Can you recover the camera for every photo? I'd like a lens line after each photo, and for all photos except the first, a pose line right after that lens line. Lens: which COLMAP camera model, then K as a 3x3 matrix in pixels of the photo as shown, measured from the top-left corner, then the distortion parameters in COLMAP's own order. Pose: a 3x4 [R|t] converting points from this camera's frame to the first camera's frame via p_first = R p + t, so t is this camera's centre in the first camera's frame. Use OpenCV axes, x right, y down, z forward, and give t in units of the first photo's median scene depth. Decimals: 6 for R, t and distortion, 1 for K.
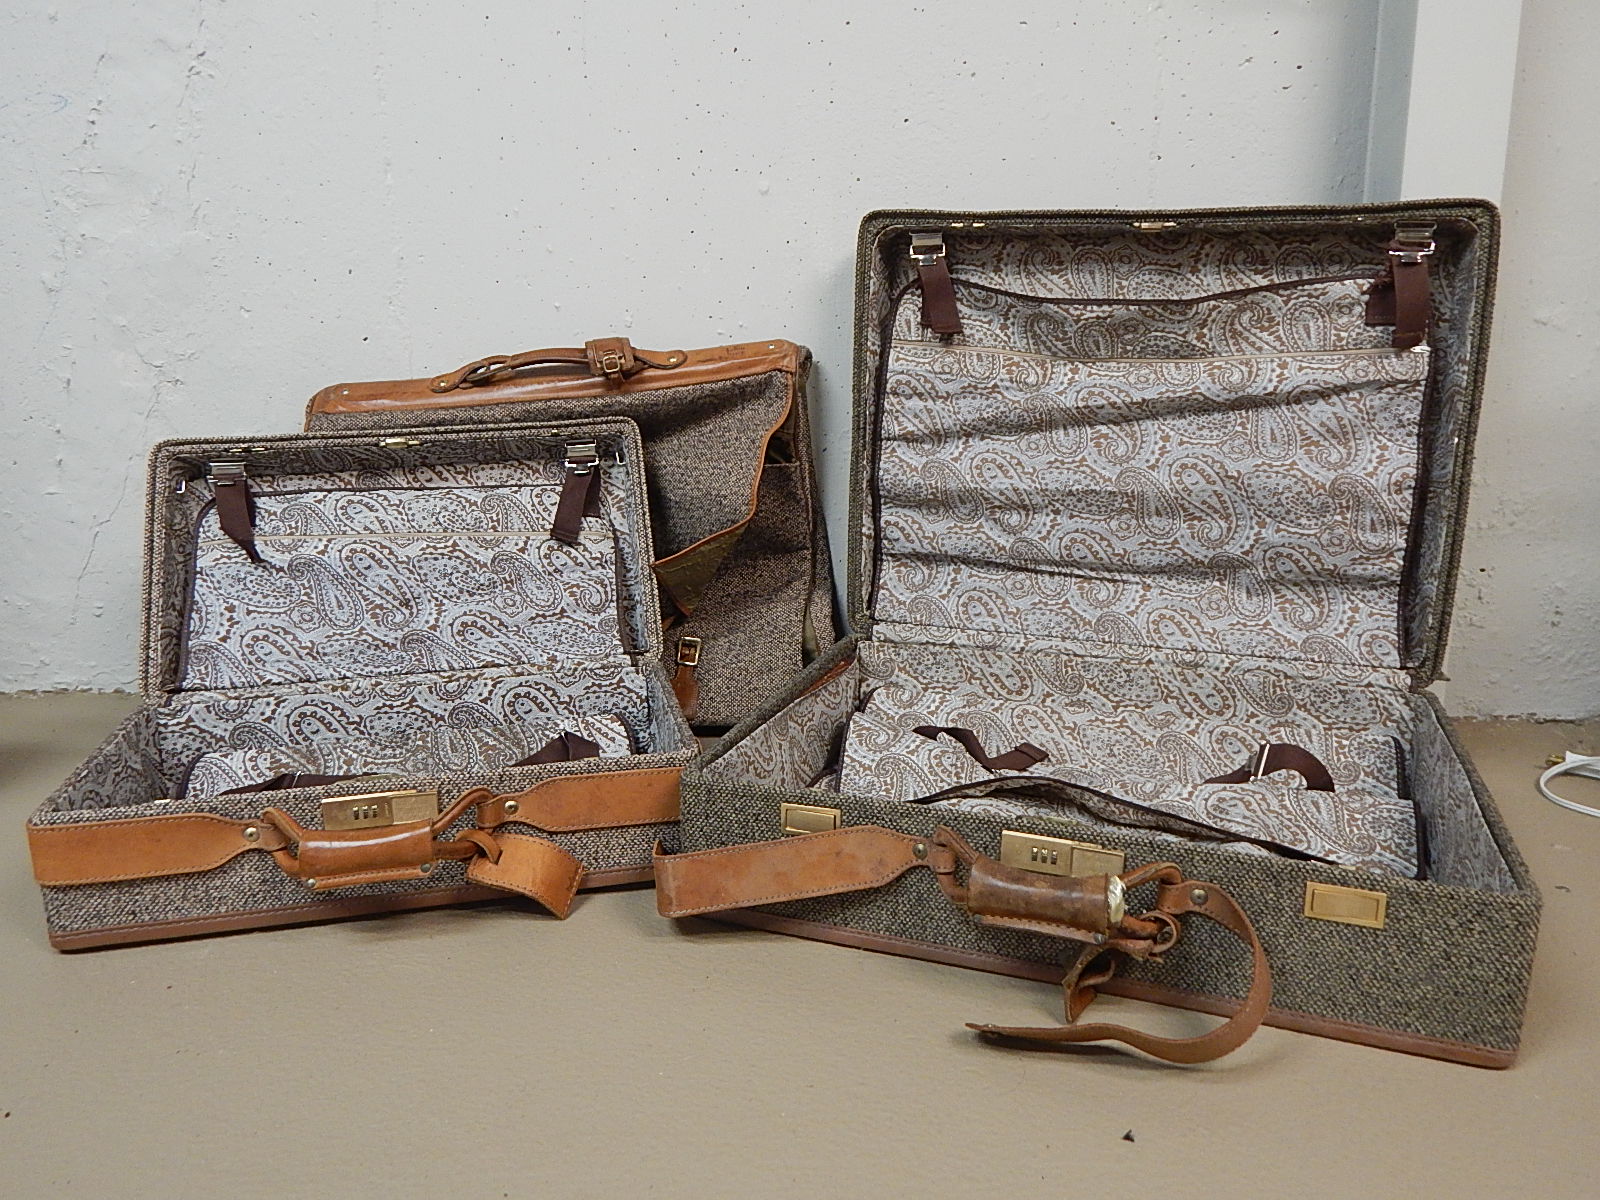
lens RADIAL K [[1163.5, 0, 820.3], [0, 1163.5, 597.0], [0, 0, 1]] dist [0.006464, -0.006218]
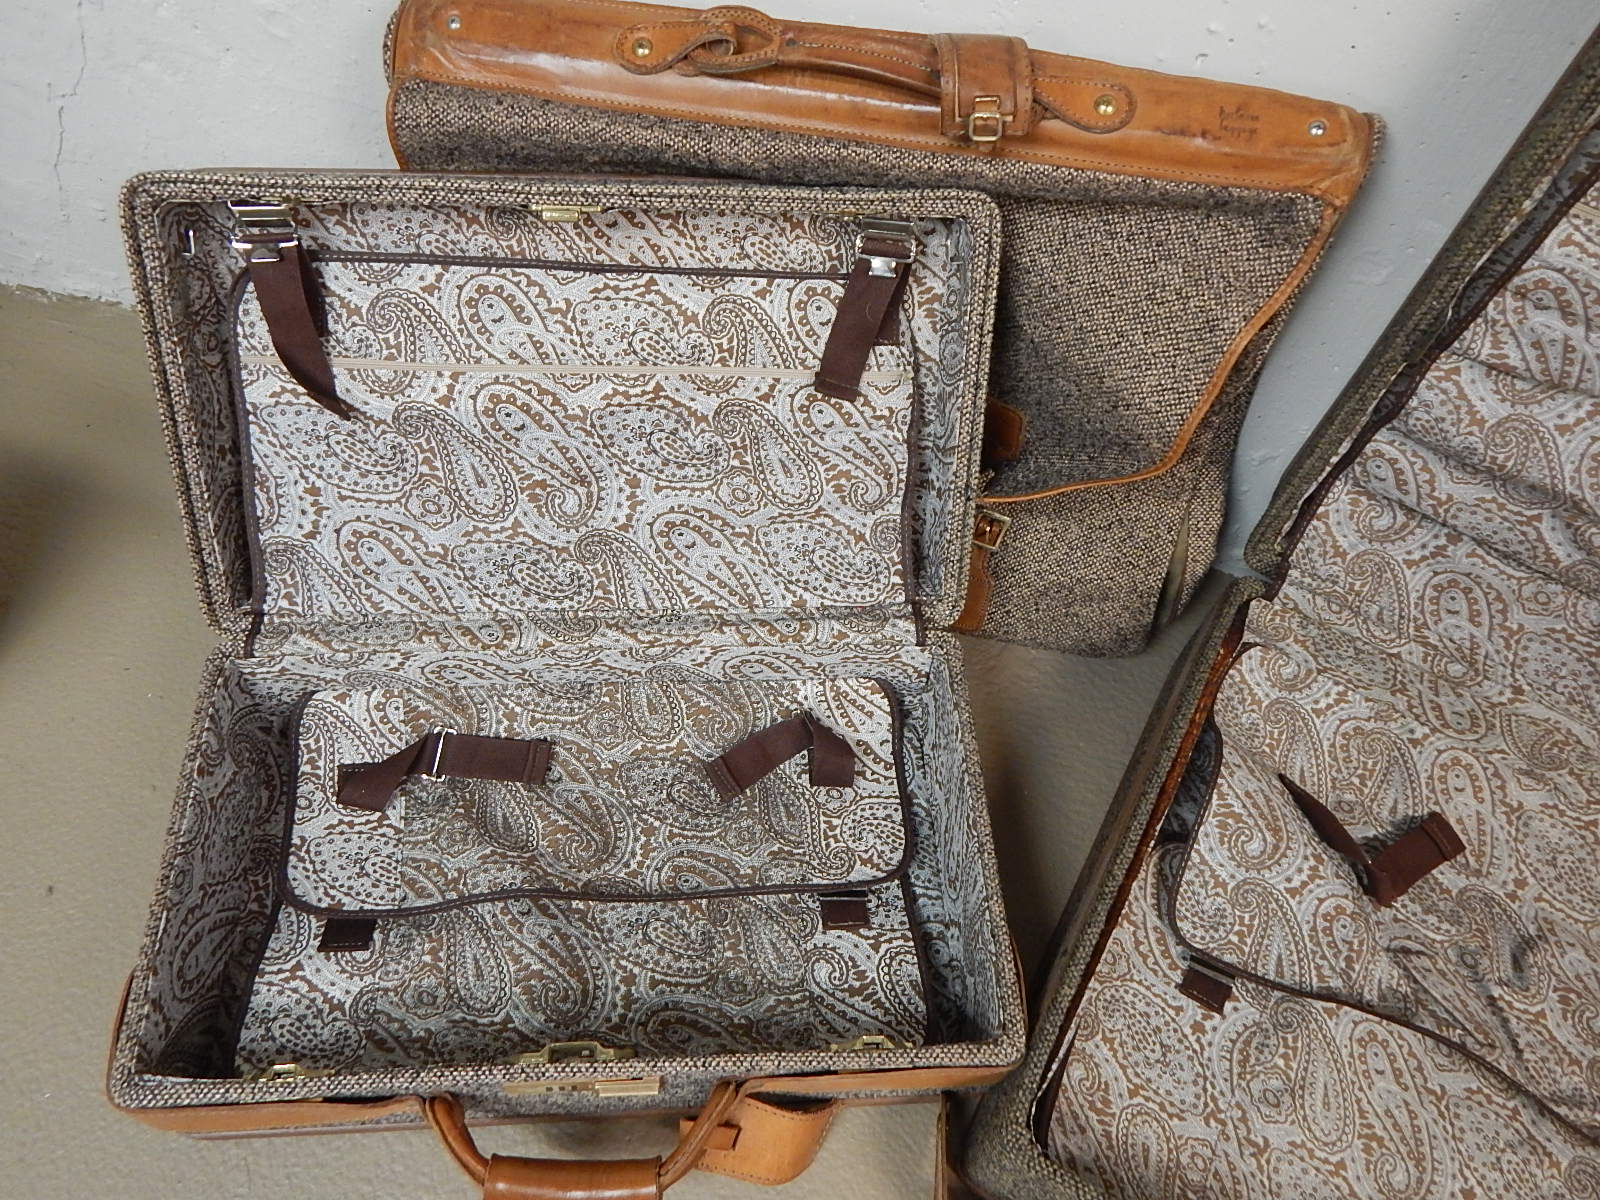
lens RADIAL K [[1163.5, 0, 820.3], [0, 1163.5, 597.0], [0, 0, 1]] dist [0.006464, -0.006218]
pose [[0.980507, 0.196458, -0.003272, -0.213439], [-0.140464, 0.712492, 0.687477, -0.398205], [0.137392, -0.673616, 0.726199, 0.515540]]
